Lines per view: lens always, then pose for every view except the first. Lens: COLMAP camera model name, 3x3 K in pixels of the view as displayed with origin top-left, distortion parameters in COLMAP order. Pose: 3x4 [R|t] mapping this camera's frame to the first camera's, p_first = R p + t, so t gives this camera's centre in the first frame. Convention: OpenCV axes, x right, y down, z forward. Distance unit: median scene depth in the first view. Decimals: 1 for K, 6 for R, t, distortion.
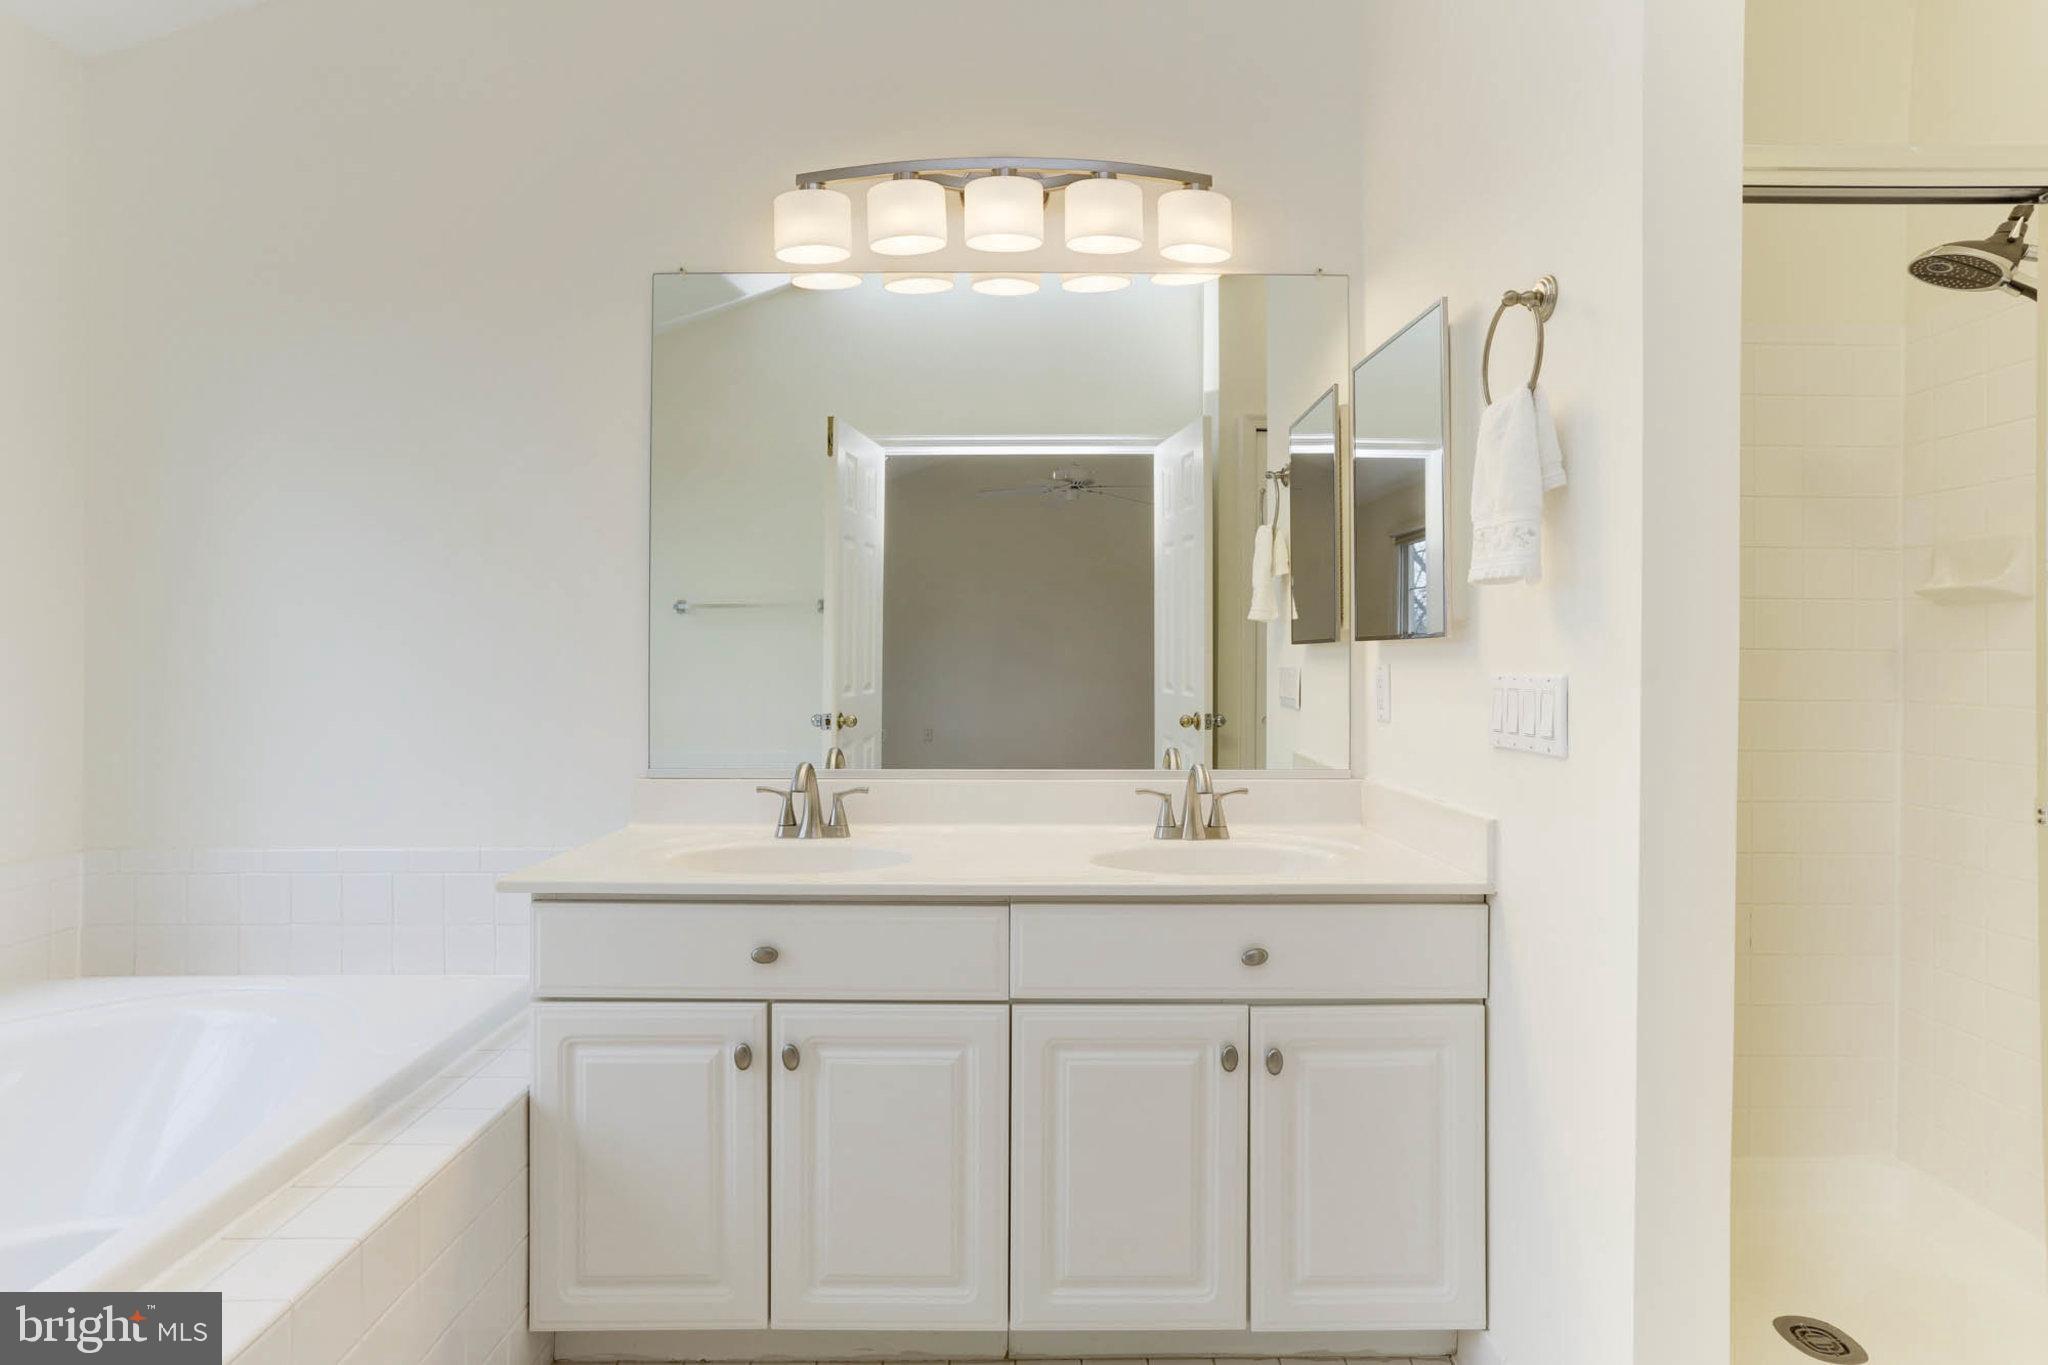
lens RADIAL K [[1004.8, 0, 994.1], [0, 1004.8, 655.5], [0, 0, 1]] dist [-0.036039, 0.023899]
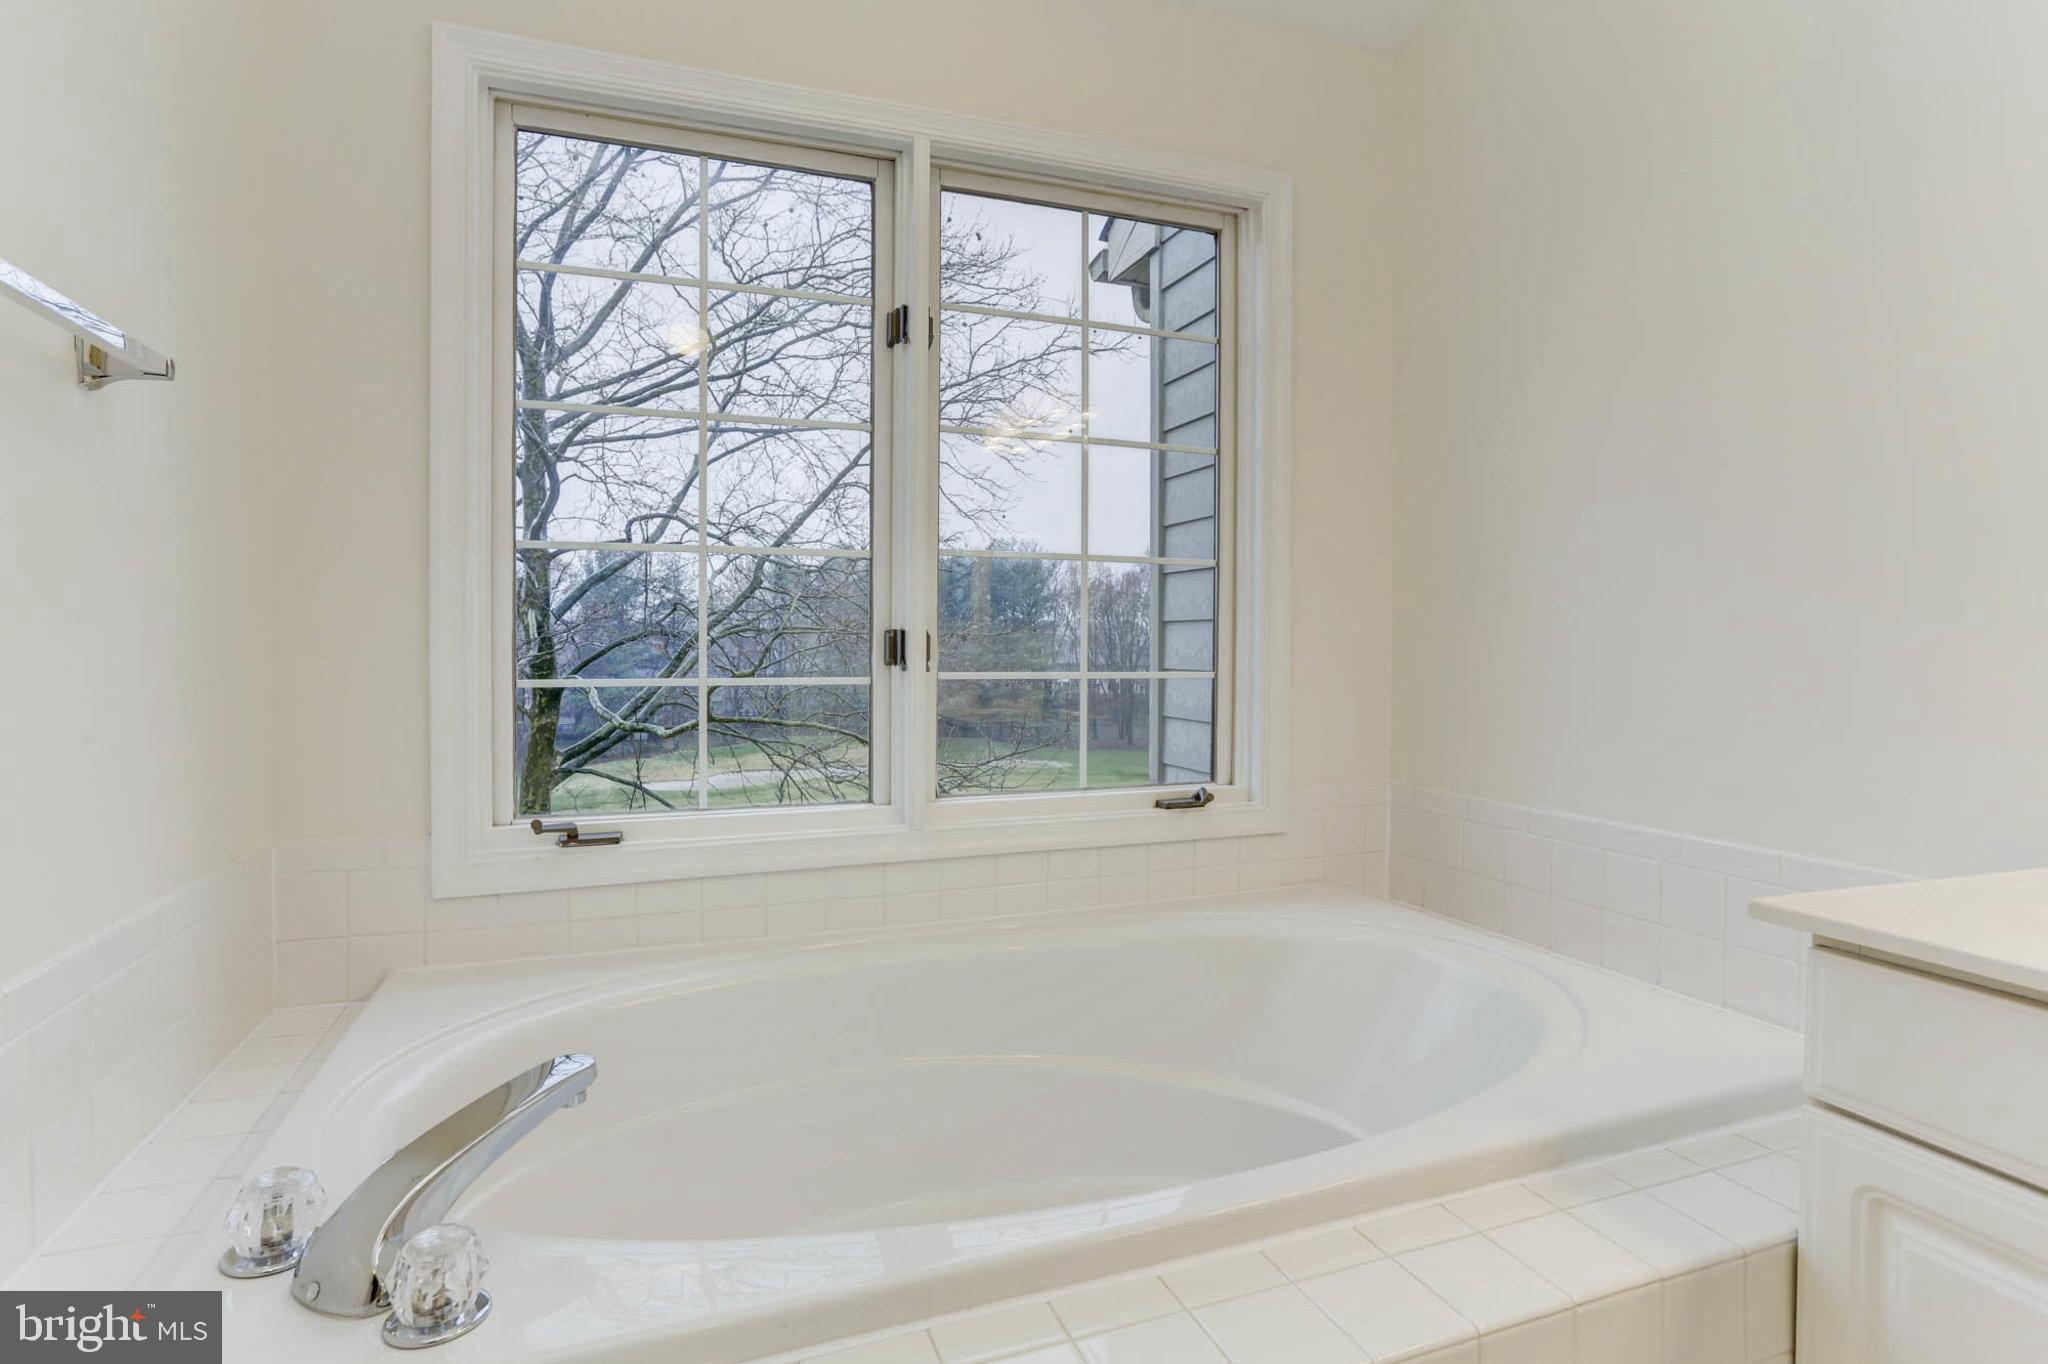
lens RADIAL K [[1004.8, 0, 1033.0], [0, 1004.8, 666.3], [0, 0, 1]] dist [-0.036039, 0.023899]
pose [[0.361131, 0.017434, -0.932352, -0.057360], [0.002580, 0.999803, 0.019694, 0.055285], [0.932511, -0.009518, 0.361015, 0.312370]]
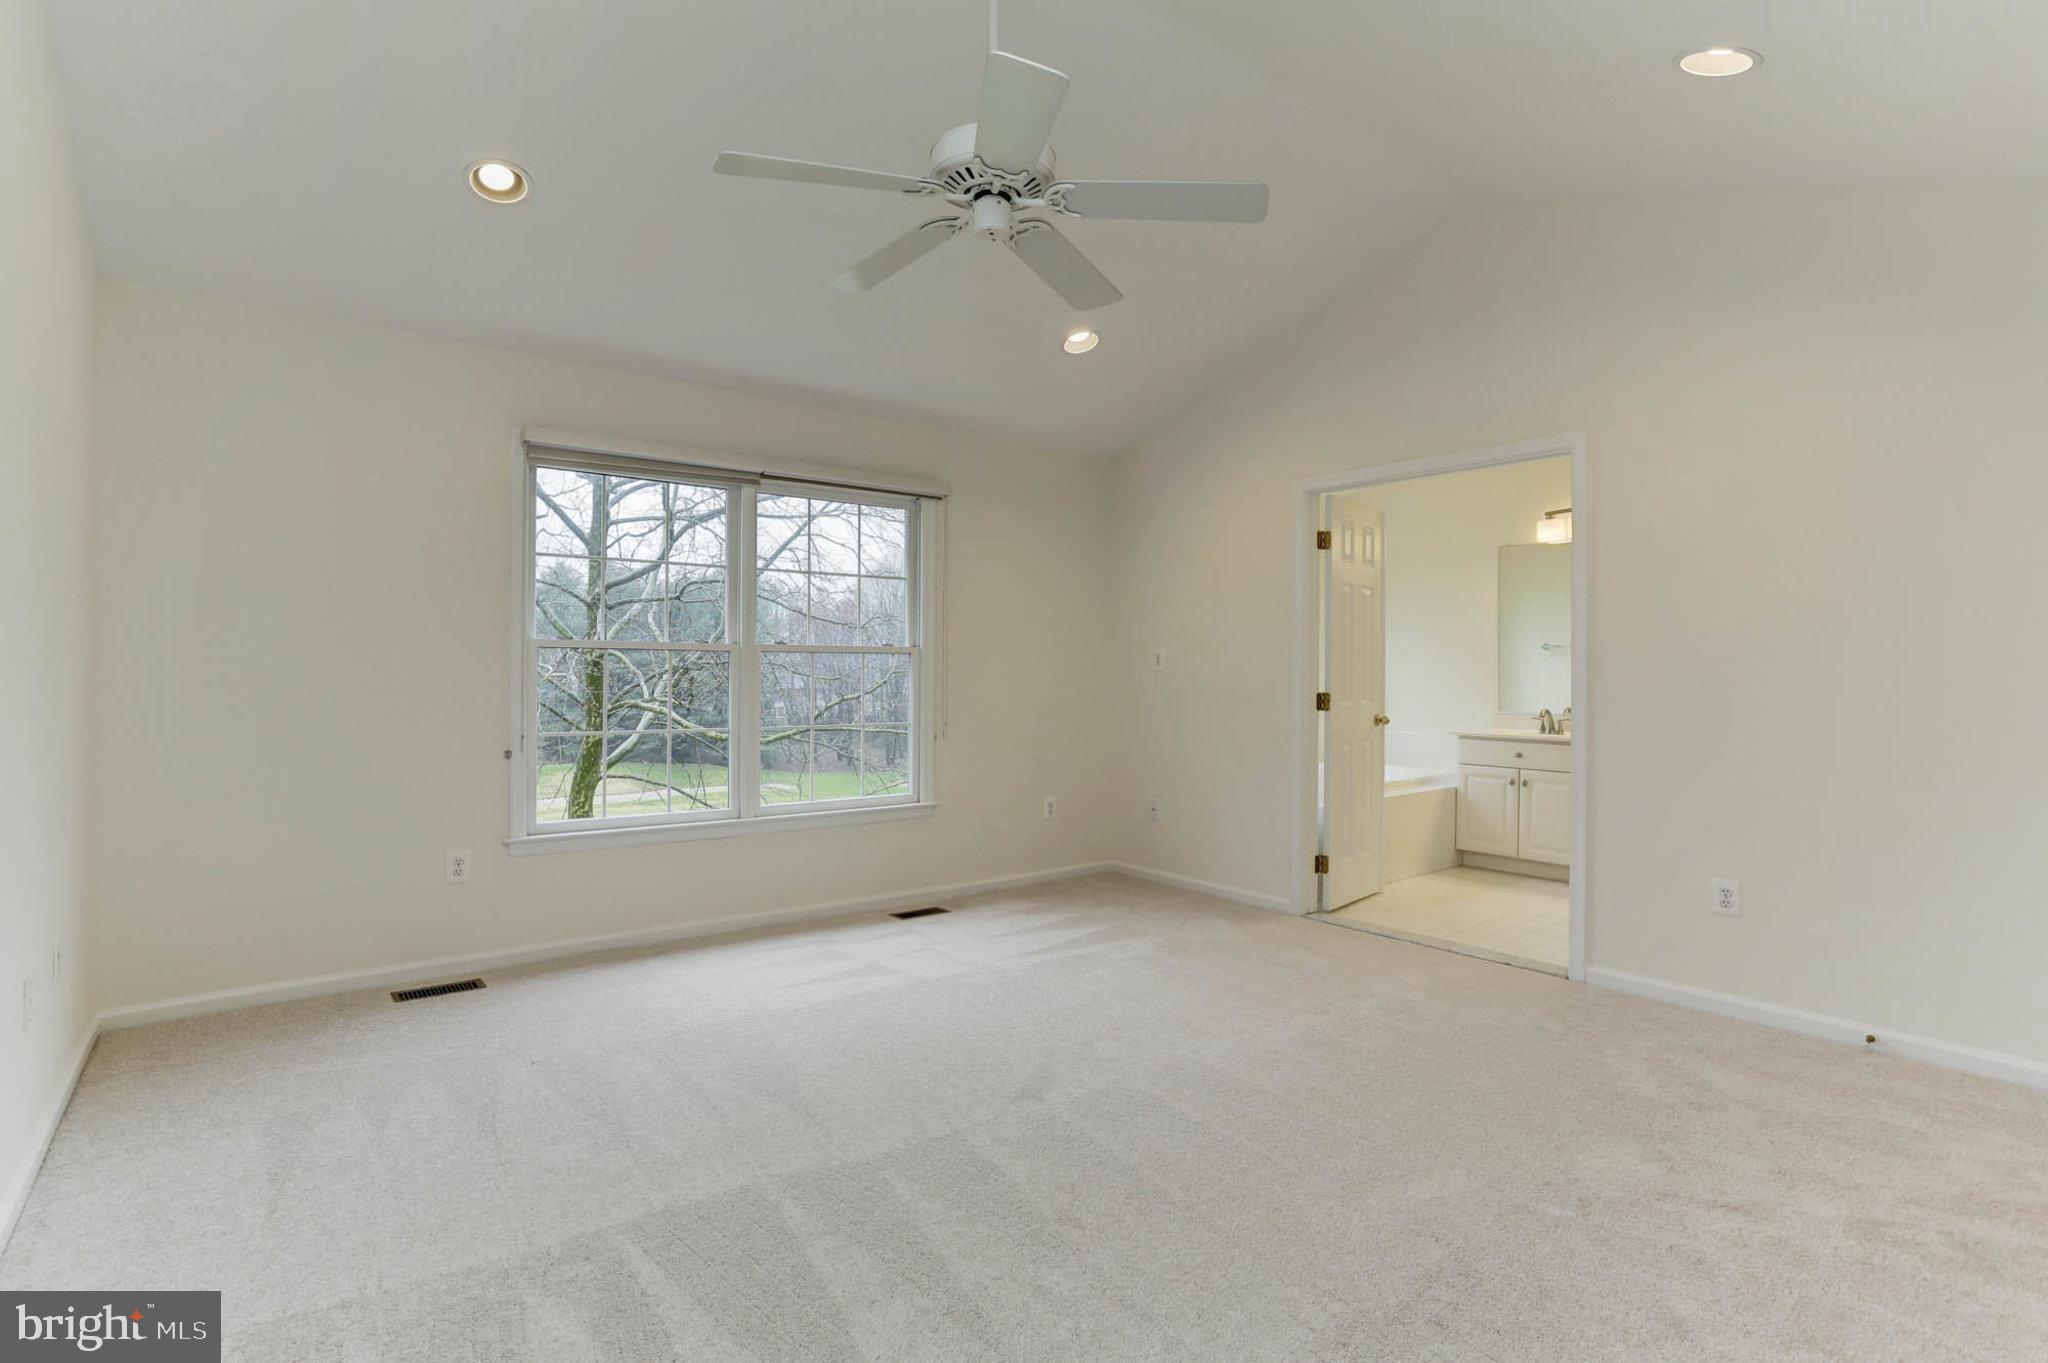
lens RADIAL K [[1004.8, 0, 1027.9], [0, 1004.8, 669.9], [0, 0, 1]] dist [-0.036039, 0.023899]
pose [[0.635112, -0.001877, -0.772418, 1.470710], [0.005512, 0.999983, 0.002102, -0.036544], [0.772400, -0.005592, 0.635111, -2.747853]]
